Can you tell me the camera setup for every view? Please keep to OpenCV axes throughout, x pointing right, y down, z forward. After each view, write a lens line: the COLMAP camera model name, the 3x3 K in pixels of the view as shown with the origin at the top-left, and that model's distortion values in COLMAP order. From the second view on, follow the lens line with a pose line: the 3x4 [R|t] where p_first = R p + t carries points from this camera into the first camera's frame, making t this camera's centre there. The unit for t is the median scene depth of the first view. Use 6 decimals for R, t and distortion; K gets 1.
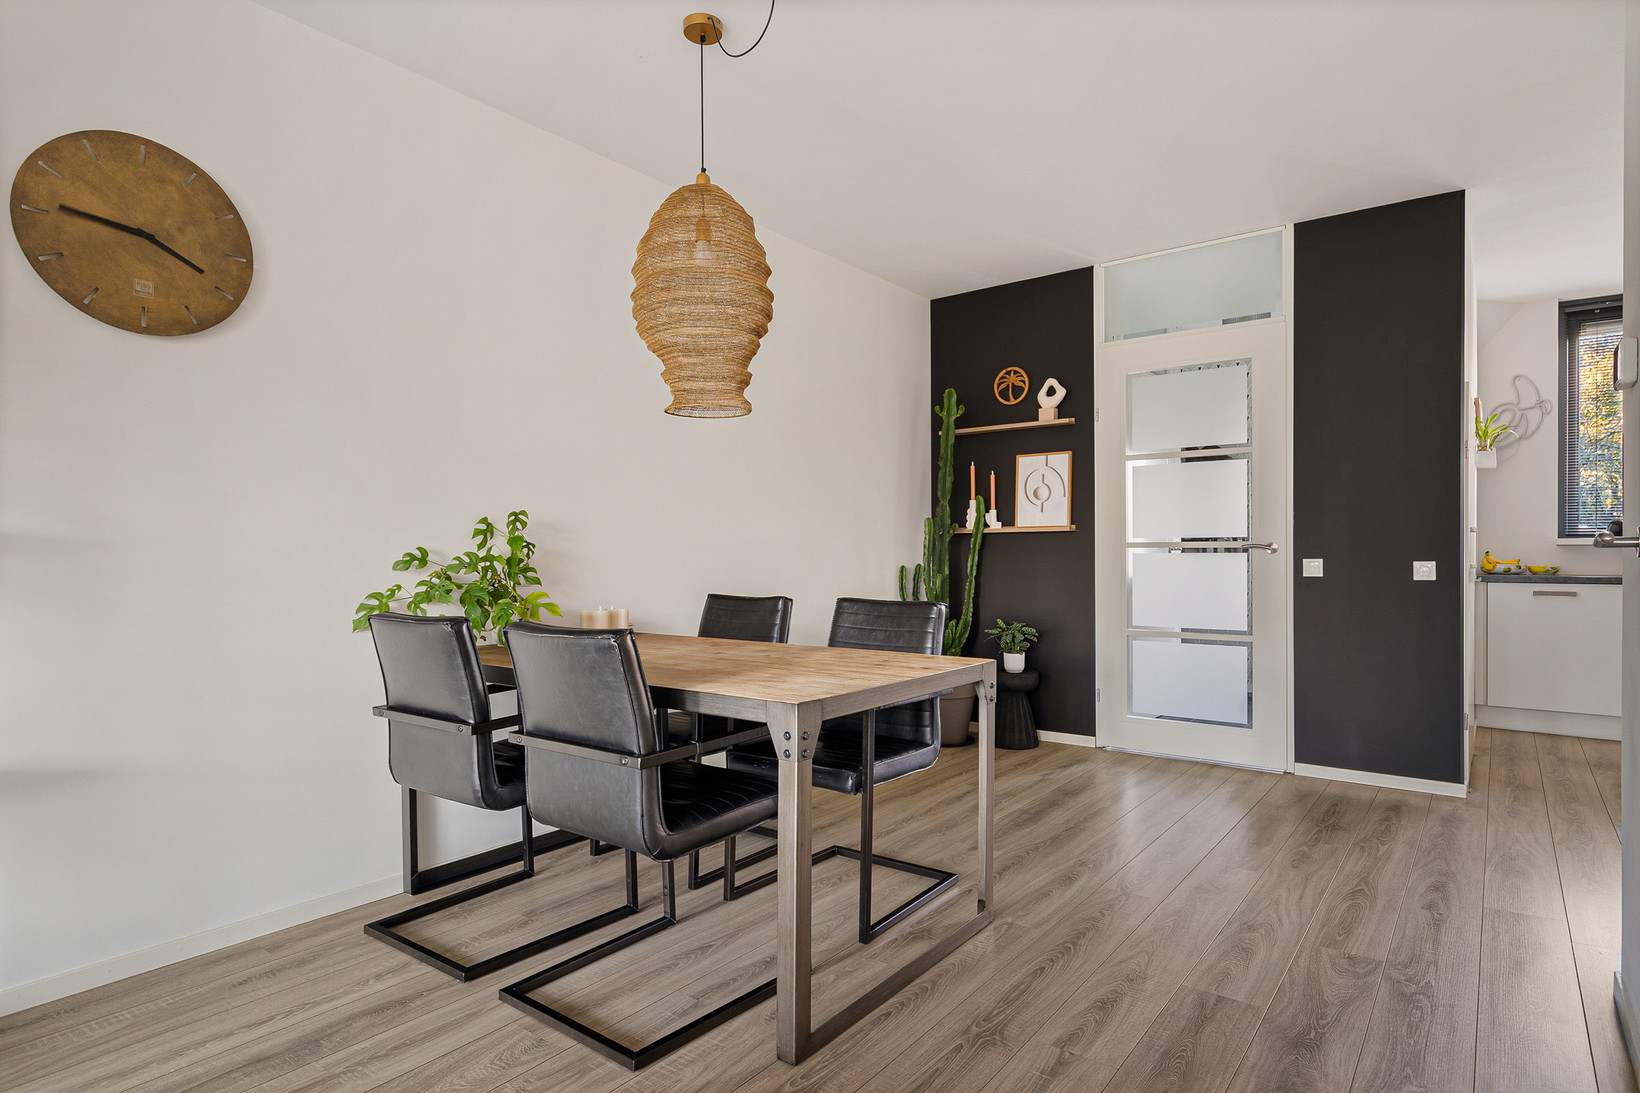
lens RADIAL K [[915.0, 0, 781.2], [0, 915.0, 551.8], [0, 0, 1]] dist [-0.003275, -0.001158]
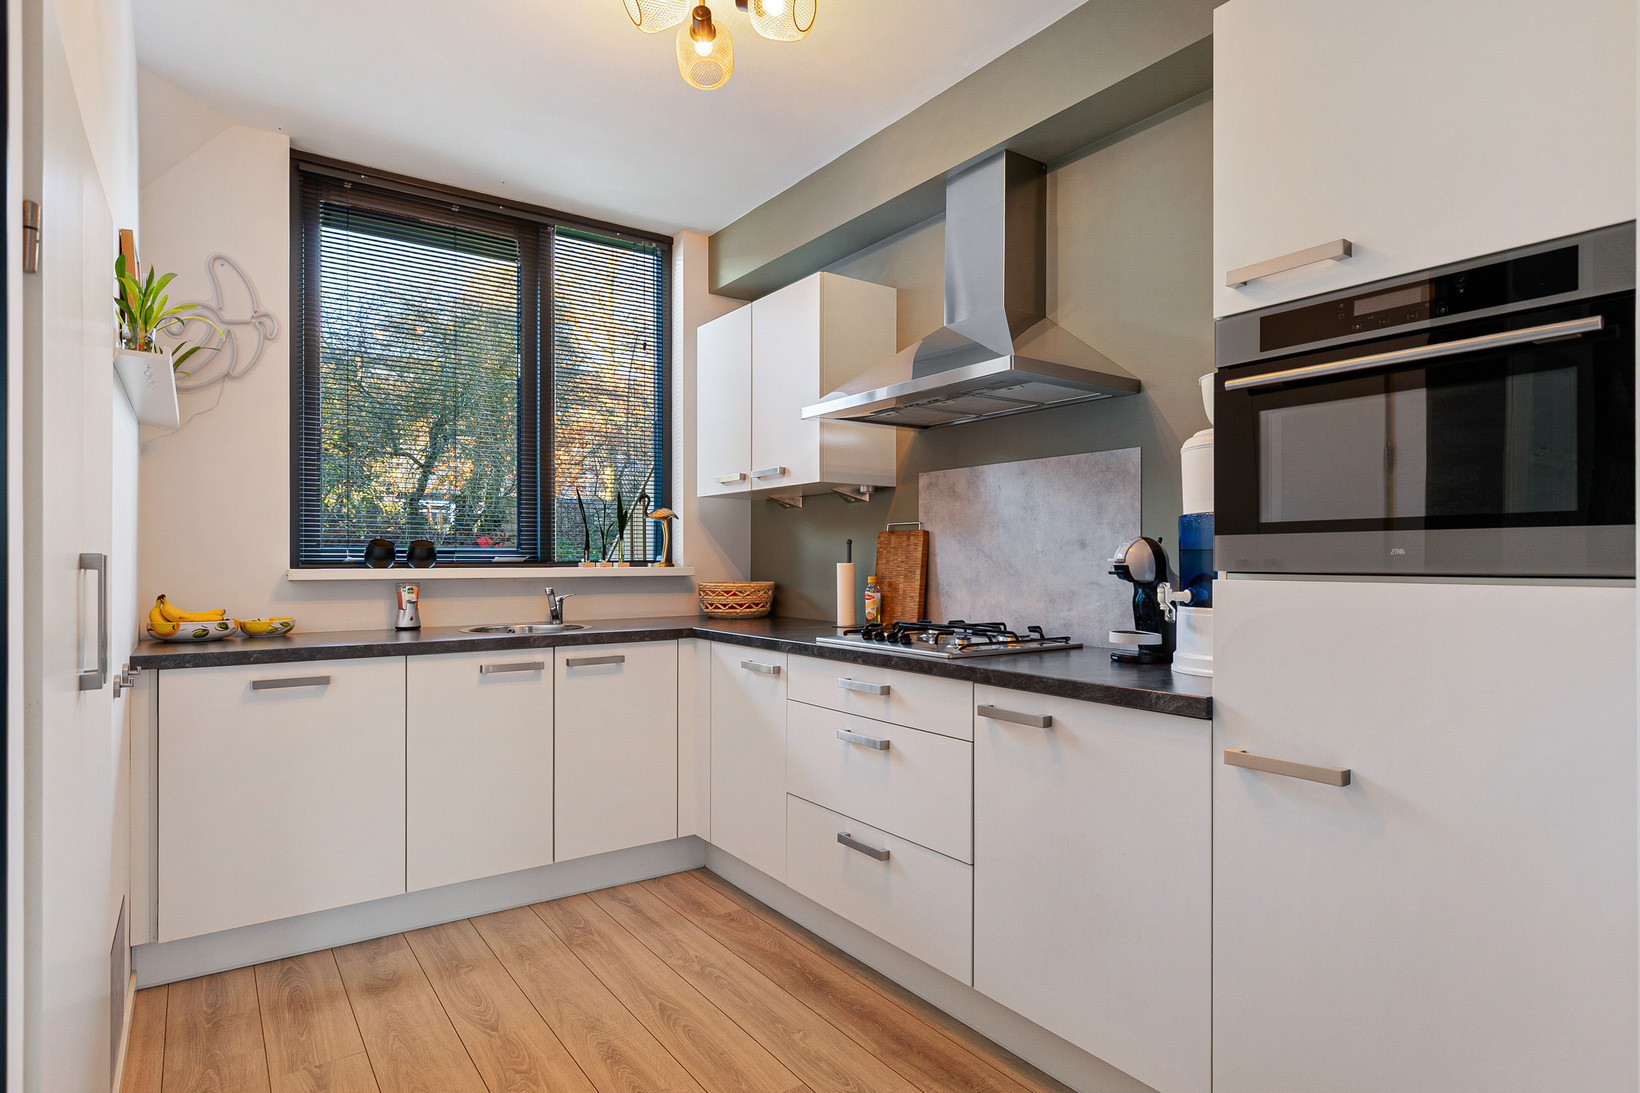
lens RADIAL K [[915.0, 0, 829.7], [0, 915.0, 555.4], [0, 0, 1]] dist [-0.003275, -0.001158]
pose [[0.295134, 0.008171, 0.955421, 0.425392], [0.009471, 0.999889, -0.011477, -0.013061], [-0.955409, 0.012436, 0.295024, 0.531045]]
